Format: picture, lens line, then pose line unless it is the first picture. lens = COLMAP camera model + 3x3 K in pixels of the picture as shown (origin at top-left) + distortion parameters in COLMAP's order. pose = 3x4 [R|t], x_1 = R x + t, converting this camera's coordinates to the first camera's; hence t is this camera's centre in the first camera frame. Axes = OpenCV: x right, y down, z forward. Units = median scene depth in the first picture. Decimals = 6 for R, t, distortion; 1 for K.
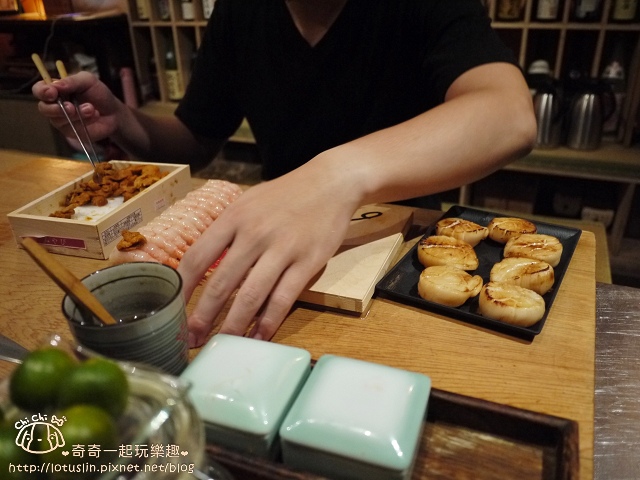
lens RADIAL K [[536.8, 0, 321.1], [0, 536.8, 262.2], [0, 0, 1]] dist [-0.082314, -0.005123]
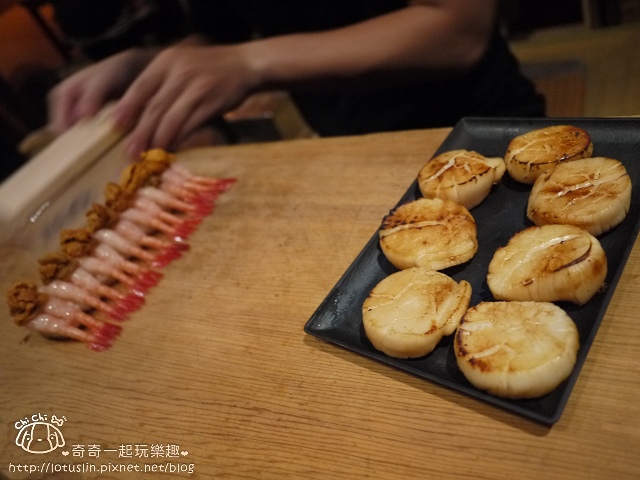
lens RADIAL K [[536.8, 0, 321.1], [0, 536.8, 262.2], [0, 0, 1]] dist [-0.082314, -0.005123]
pose [[0.926269, -0.205243, -0.316070, 0.333283], [0.272303, 0.944294, 0.184822, -0.139841], [0.260530, -0.257262, 0.930559, 0.433398]]
